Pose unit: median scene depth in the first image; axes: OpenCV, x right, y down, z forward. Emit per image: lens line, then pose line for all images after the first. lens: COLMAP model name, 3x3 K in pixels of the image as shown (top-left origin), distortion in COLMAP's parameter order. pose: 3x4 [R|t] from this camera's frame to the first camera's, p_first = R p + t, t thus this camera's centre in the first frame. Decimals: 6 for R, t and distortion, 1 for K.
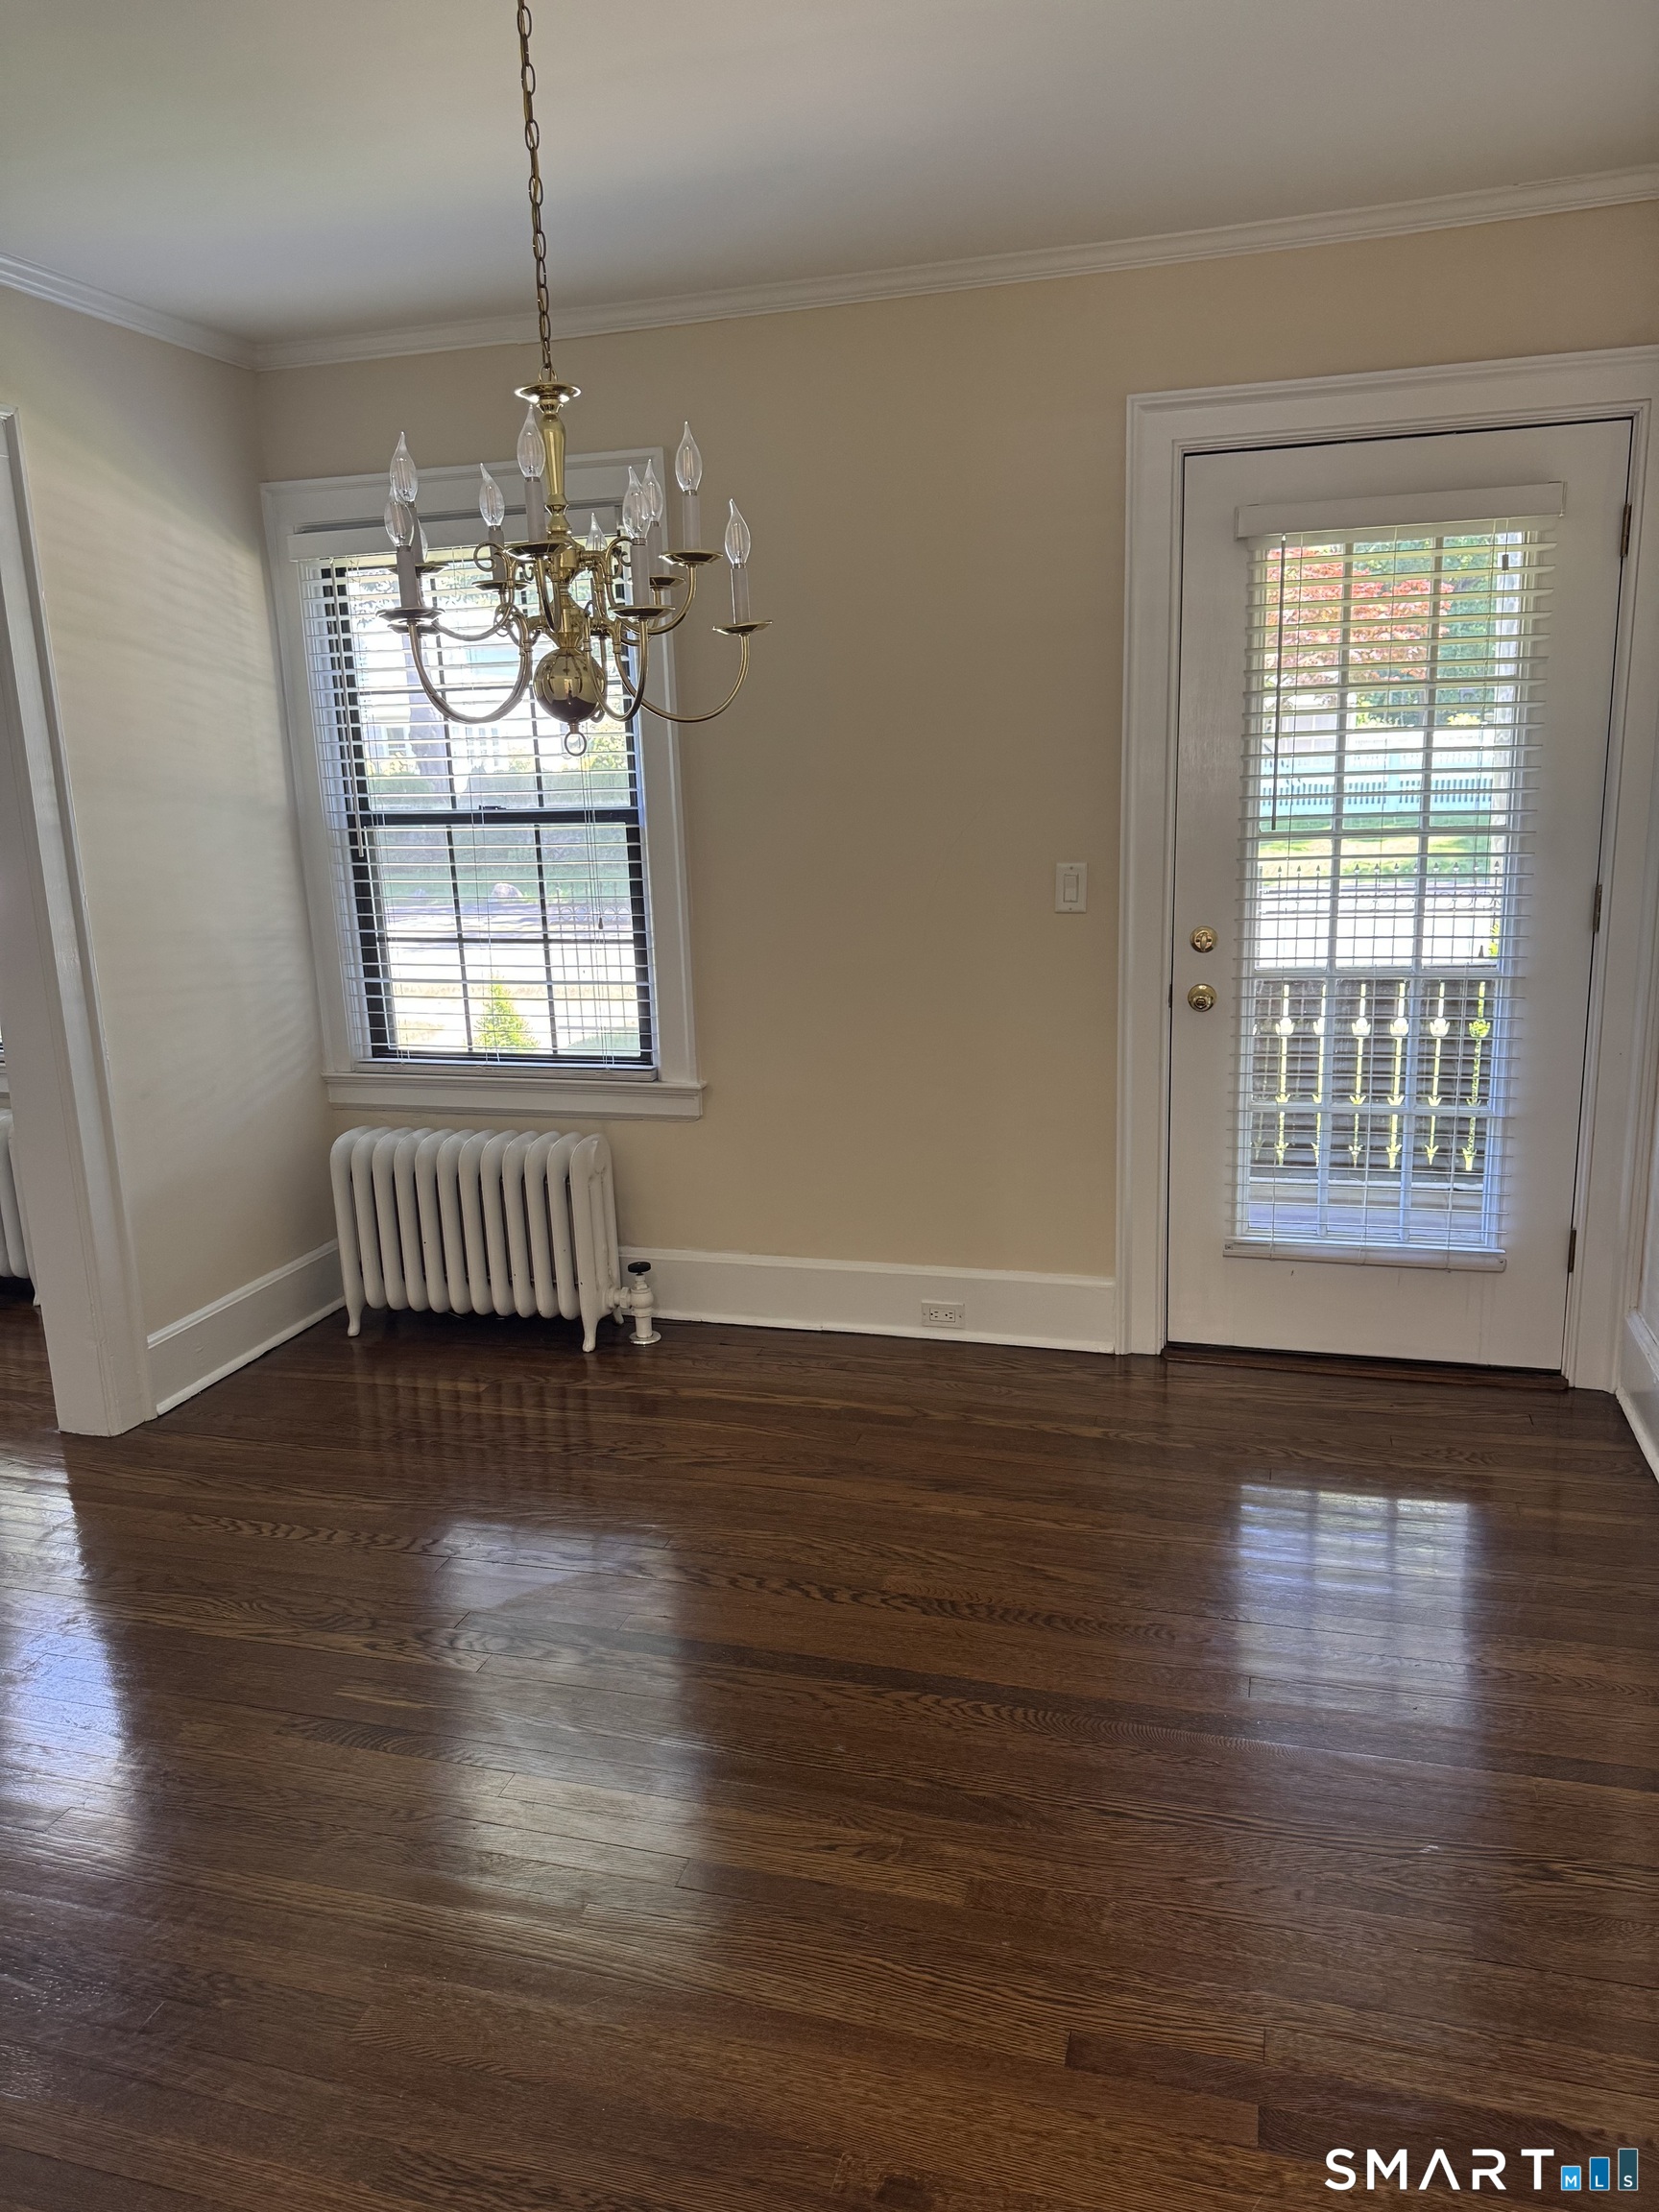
lens RADIAL K [[1560.6, 0, 833.6], [0, 1560.6, 1115.8], [0, 0, 1]] dist [-0.034399, -0.000725]
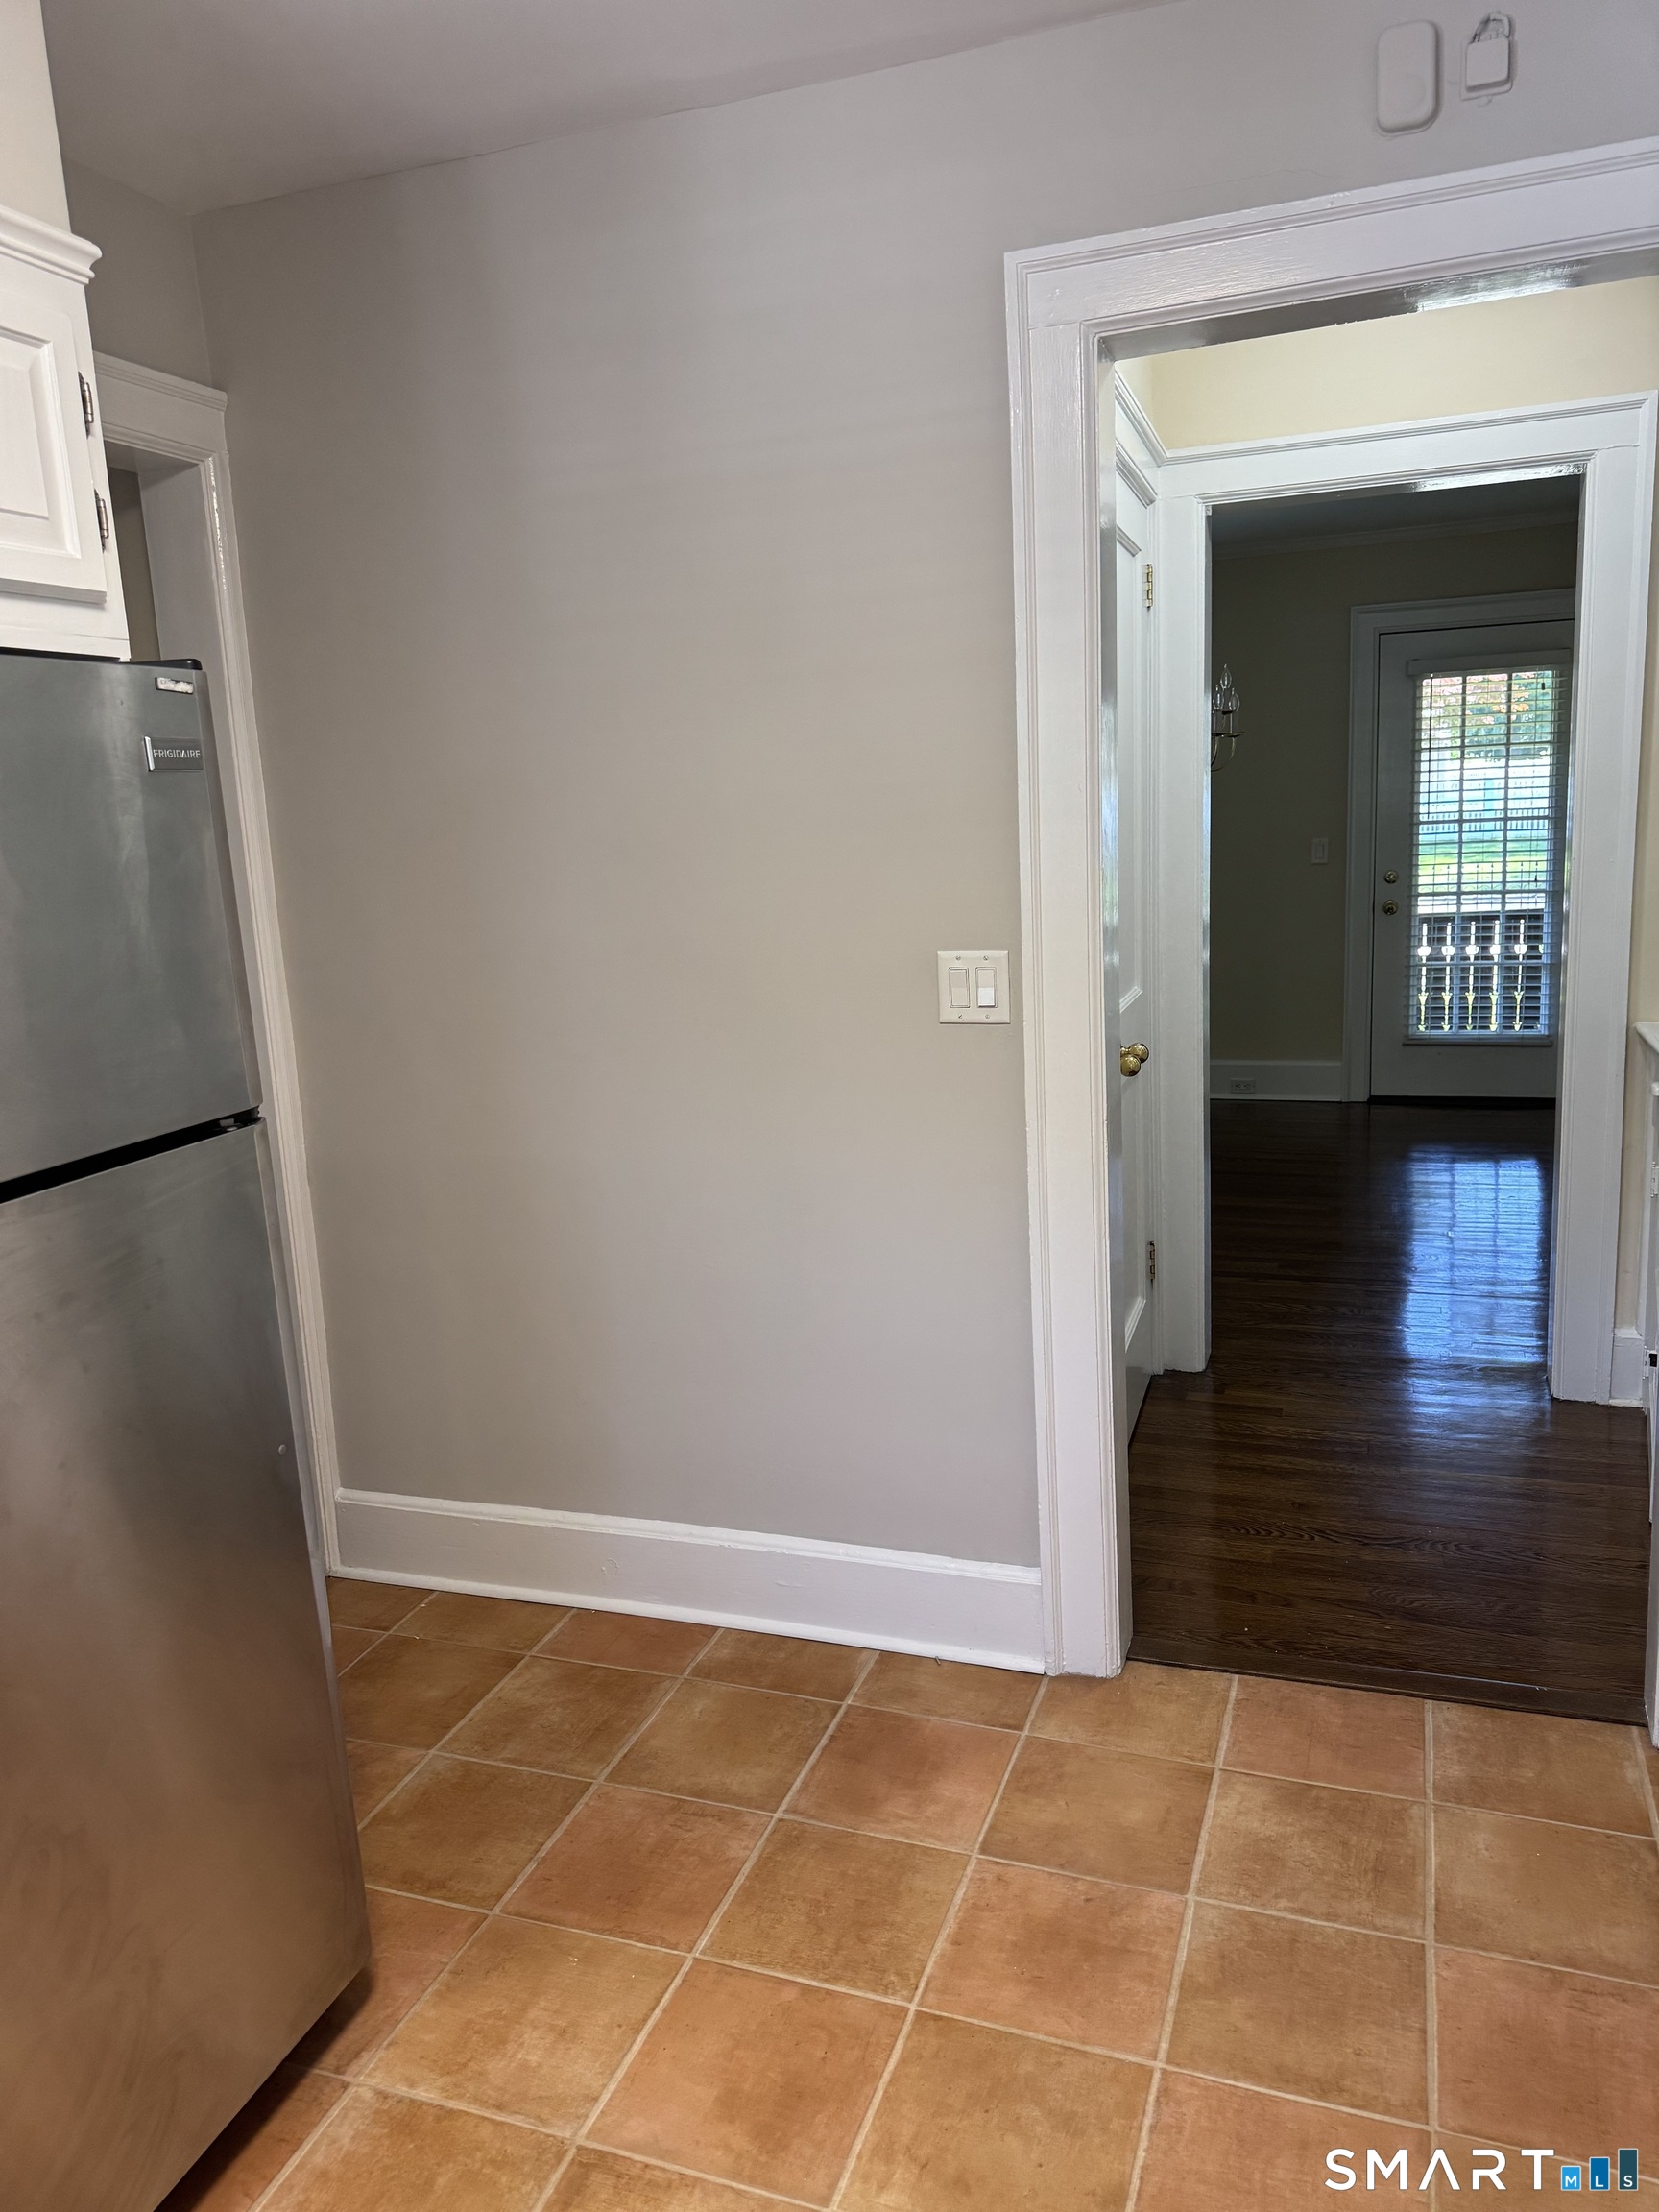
lens RADIAL K [[1560.6, 0, 824.3], [0, 1560.6, 1090.2], [0, 0, 1]] dist [-0.034399, -0.000725]
pose [[0.997970, -0.000119, -0.063690, -0.342385], [-0.002631, 0.999068, -0.043091, 0.237359], [0.063636, 0.043171, 0.997039, -0.960129]]
